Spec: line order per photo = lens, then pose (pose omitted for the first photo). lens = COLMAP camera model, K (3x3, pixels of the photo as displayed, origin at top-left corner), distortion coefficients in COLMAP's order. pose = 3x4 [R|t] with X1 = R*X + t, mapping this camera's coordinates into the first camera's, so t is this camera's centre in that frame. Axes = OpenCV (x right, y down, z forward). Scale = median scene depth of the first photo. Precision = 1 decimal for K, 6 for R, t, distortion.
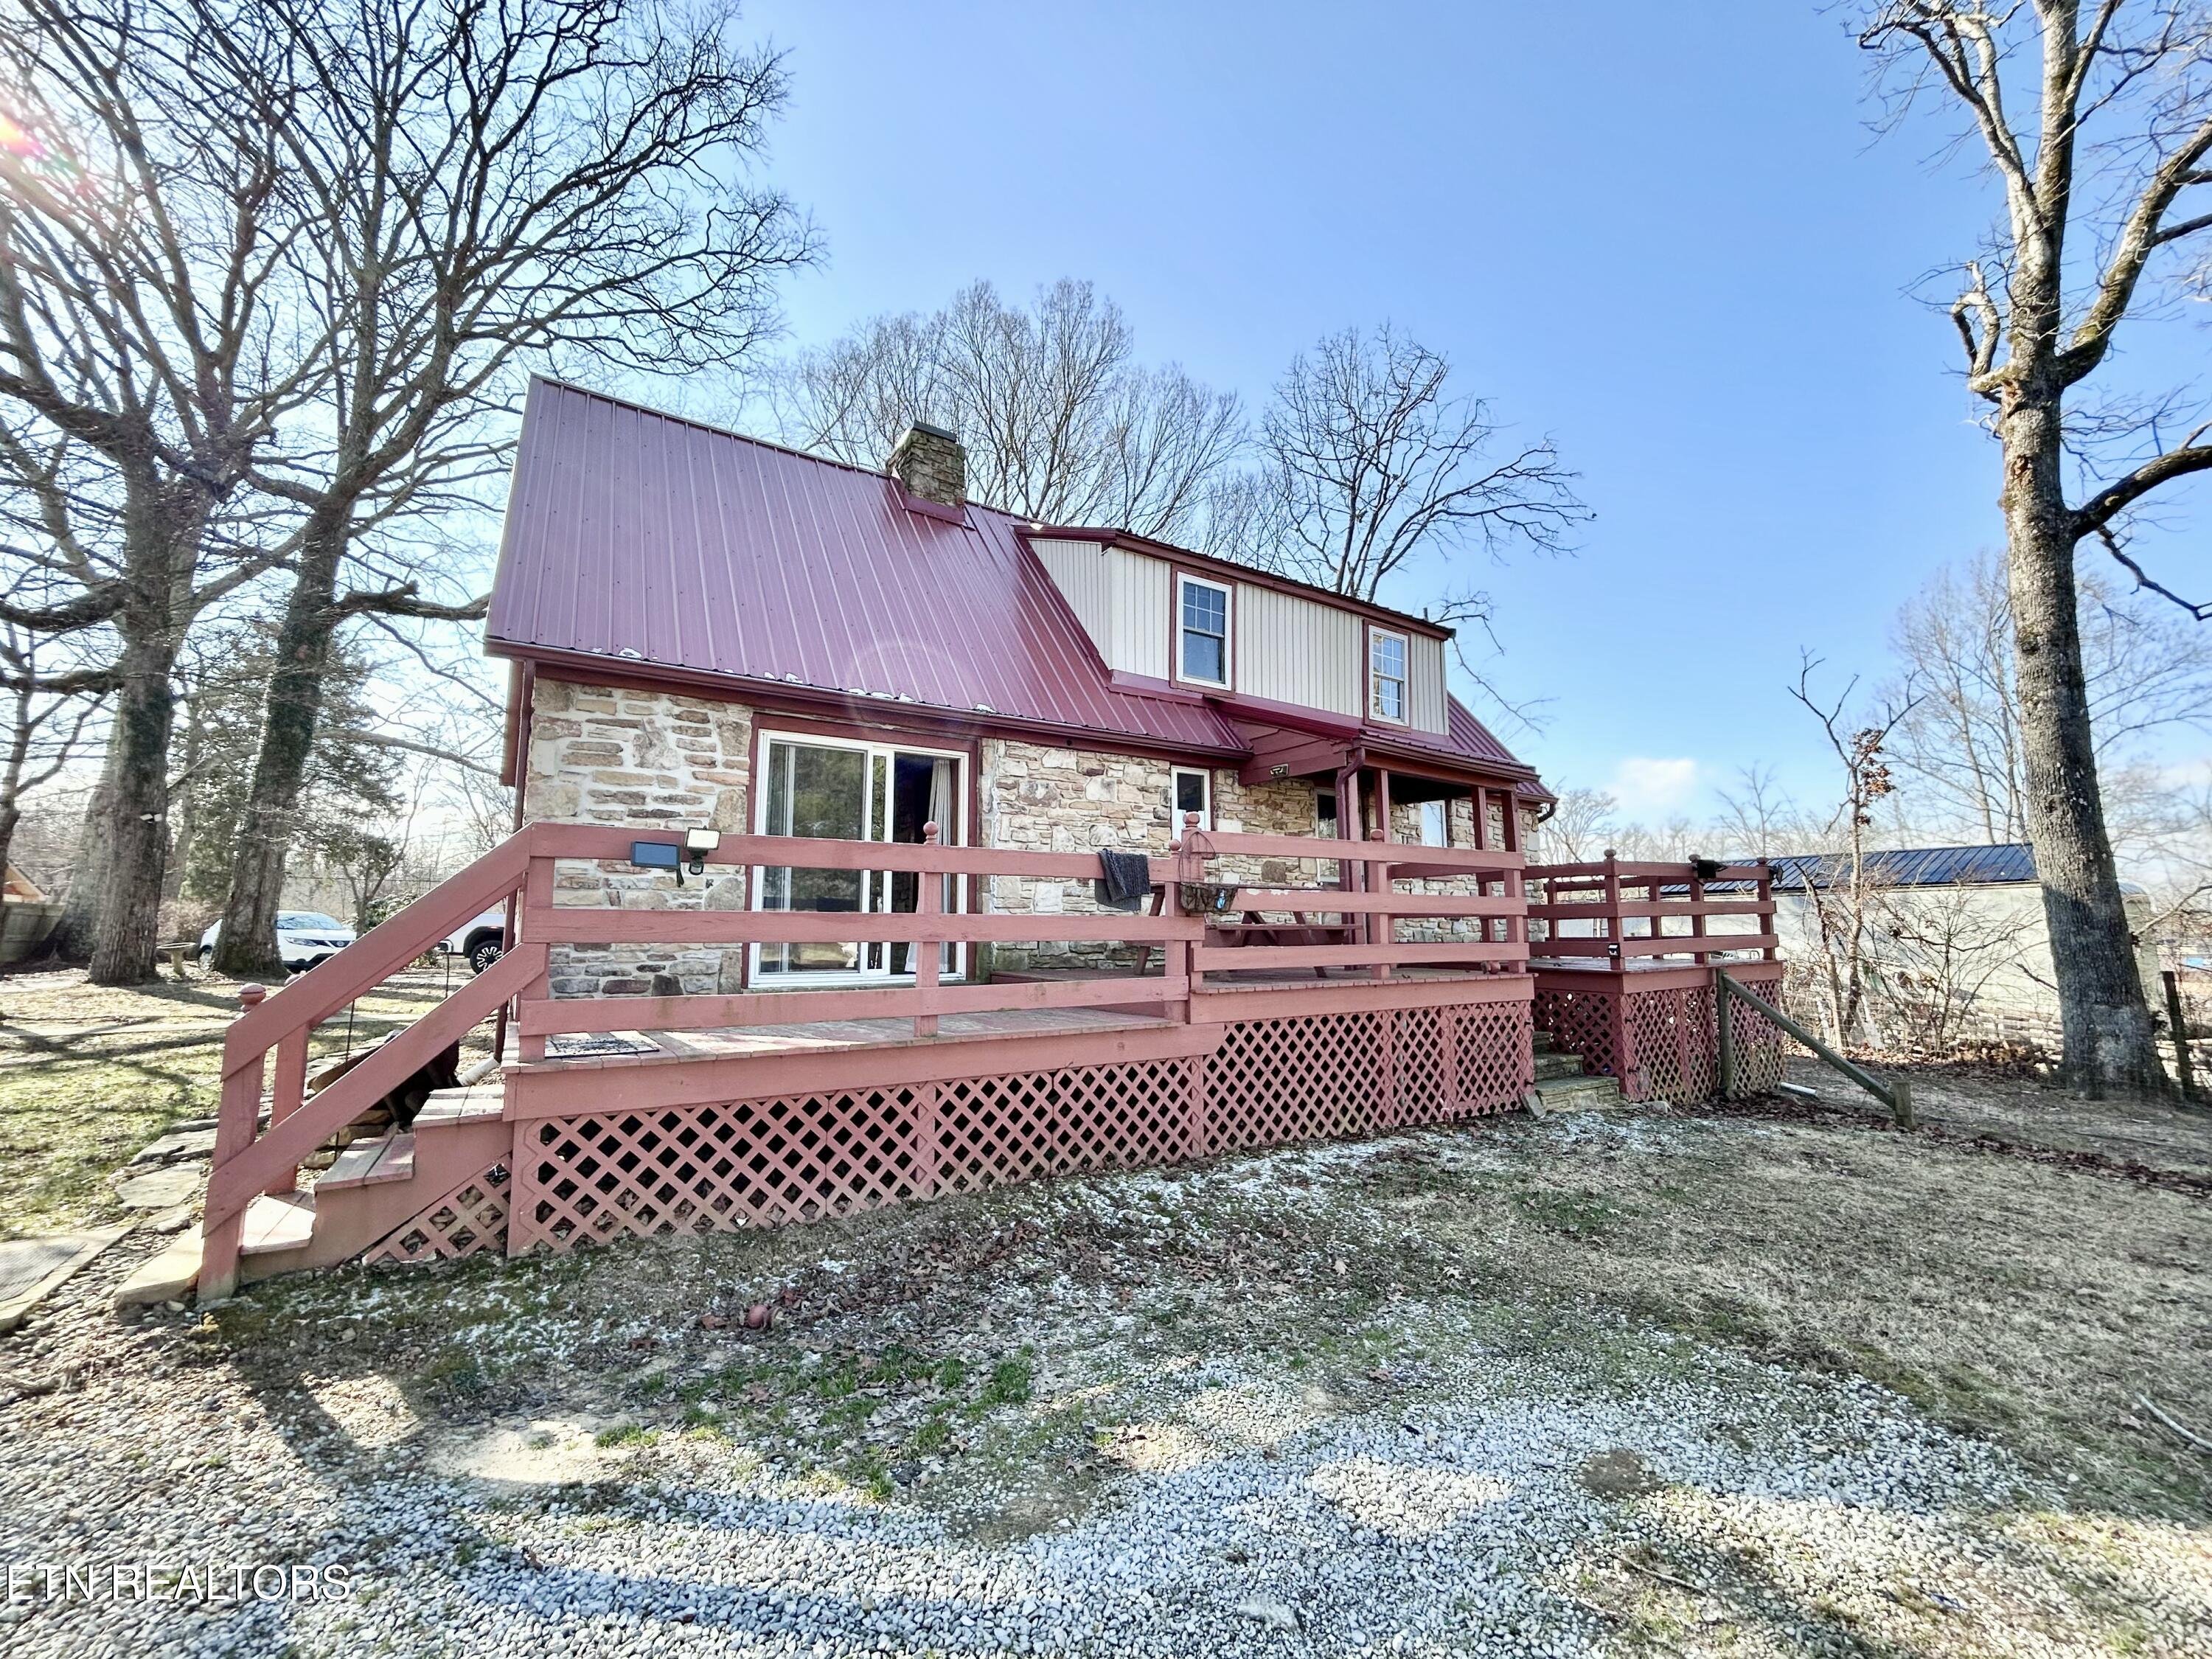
lens RADIAL K [[893.0, 0, 1107.6], [0, 893.0, 832.7], [0, 0, 1]] dist [-0.002092, 0.000468]
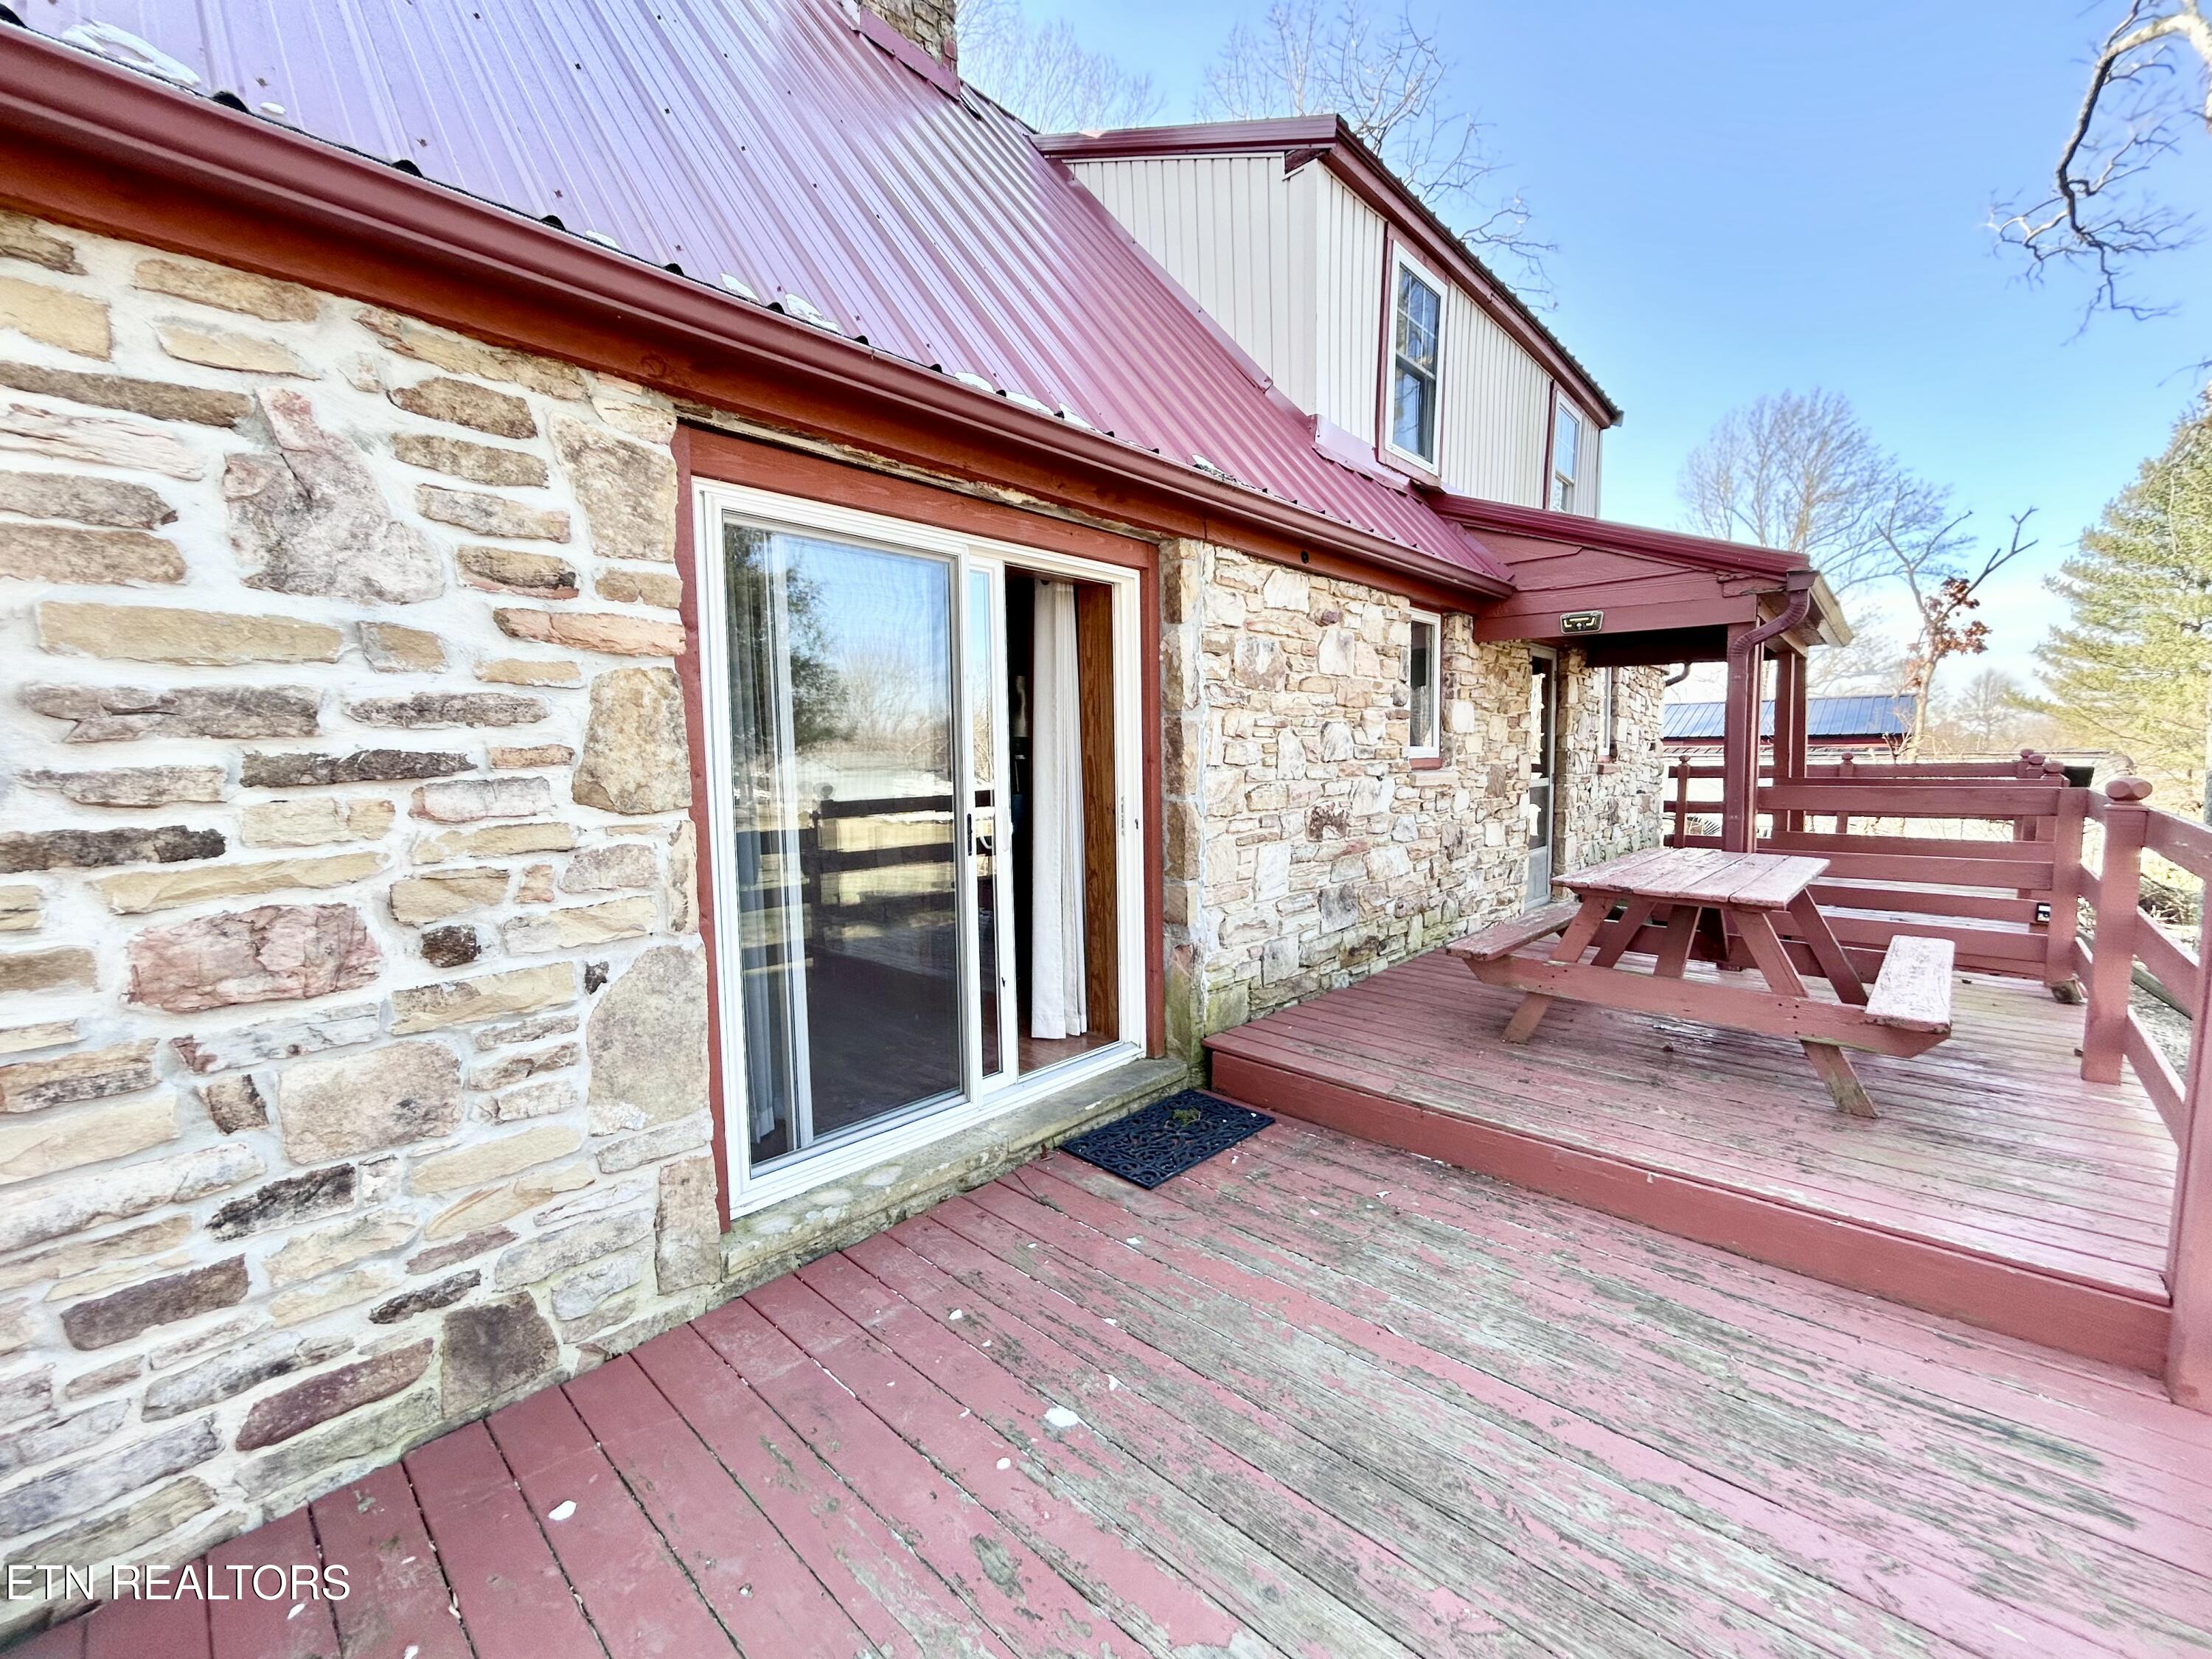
lens RADIAL K [[893.0, 0, 1106.9], [0, 893.0, 827.4], [0, 0, 1]] dist [-0.002092, 0.000468]
pose [[0.970386, -0.035086, 0.238999, -0.331889], [-0.009357, 0.983194, 0.182326, -0.051713], [-0.241379, -0.179163, 0.953749, 0.641669]]
